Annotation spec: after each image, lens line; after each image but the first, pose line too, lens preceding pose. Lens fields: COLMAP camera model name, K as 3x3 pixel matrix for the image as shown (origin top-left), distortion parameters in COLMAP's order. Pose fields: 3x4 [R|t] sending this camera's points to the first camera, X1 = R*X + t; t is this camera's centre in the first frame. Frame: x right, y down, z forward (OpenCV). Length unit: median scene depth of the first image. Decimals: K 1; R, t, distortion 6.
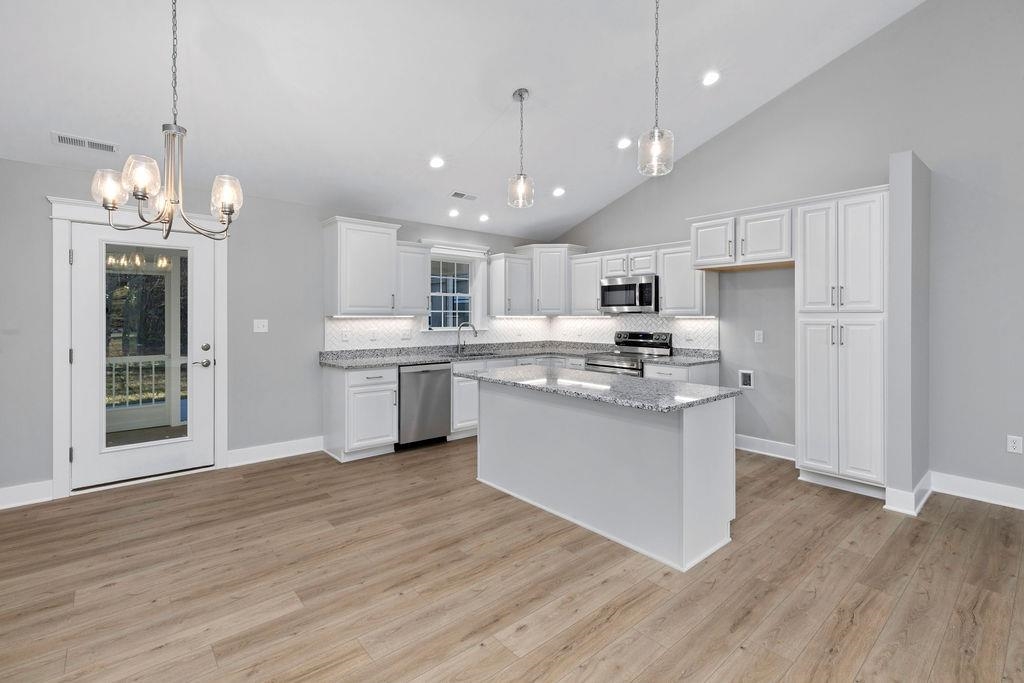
lens RADIAL K [[463.9, 0, 510.8], [0, 463.9, 320.6], [0, 0, 1]] dist [0.004720, -0.001297]
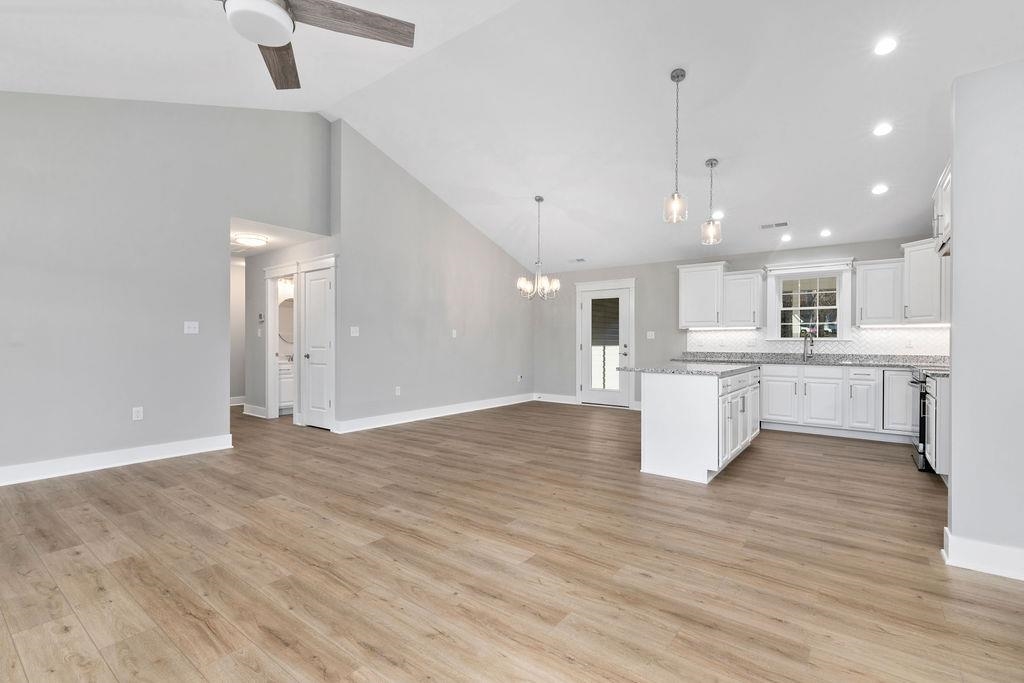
lens RADIAL K [[463.9, 0, 507.7], [0, 463.9, 342.2], [0, 0, 1]] dist [0.004720, -0.001297]
pose [[0.204395, -0.002358, -0.978886, 0.986303], [-0.012873, 0.999904, -0.005097, 0.049405], [0.978804, 0.013643, 0.204345, 0.097588]]
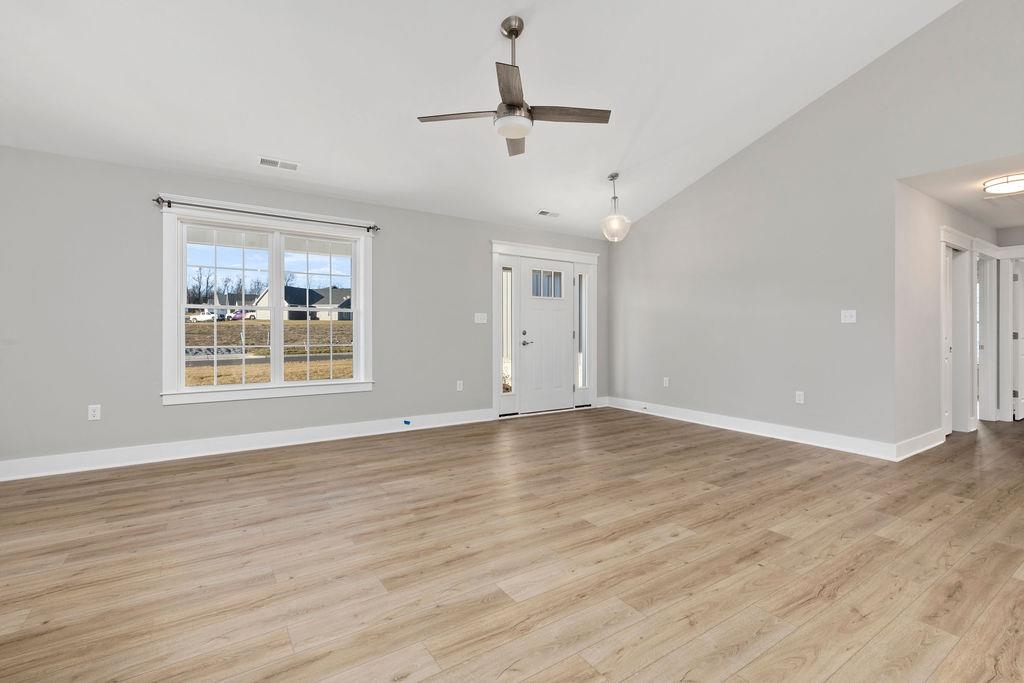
lens RADIAL K [[463.9, 0, 516.0], [0, 463.9, 322.5], [0, 0, 1]] dist [0.004720, -0.001297]
pose [[-0.993889, -0.005916, 0.110226, 0.438306], [-0.006636, 0.999959, -0.006166, 0.042388], [-0.110185, -0.006859, -0.993887, 0.643923]]
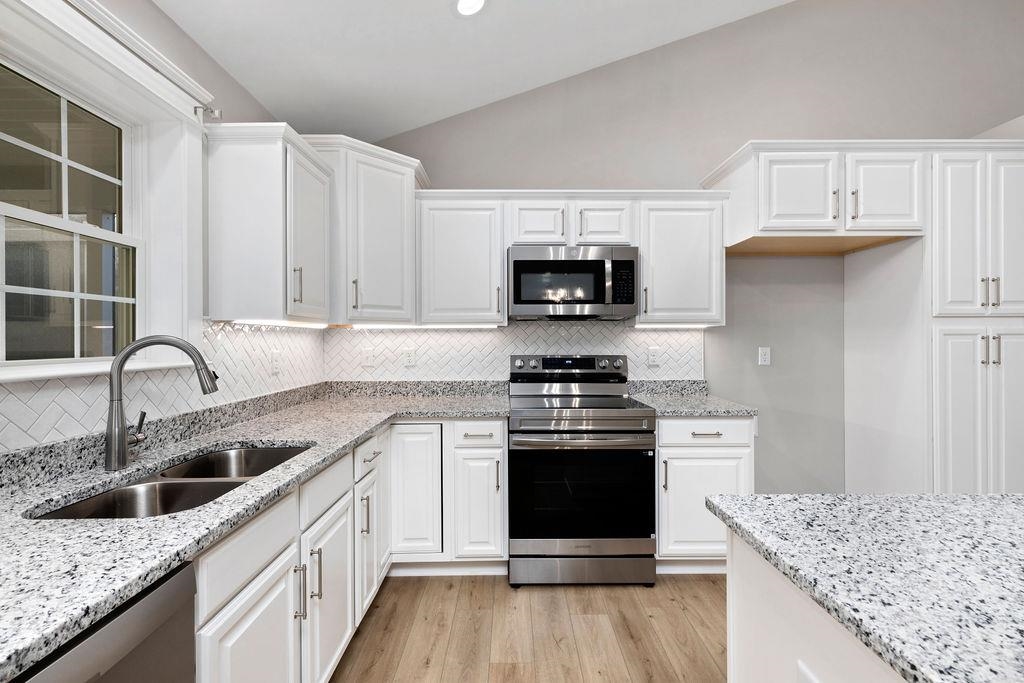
lens RADIAL K [[463.9, 0, 519.9], [0, 463.9, 338.9], [0, 0, 1]] dist [0.004720, -0.001297]
pose [[0.638859, -0.002241, 0.769320, -0.194916], [0.009242, 0.999946, -0.004762, 0.009148], [-0.769268, 0.010152, 0.638846, 0.825327]]
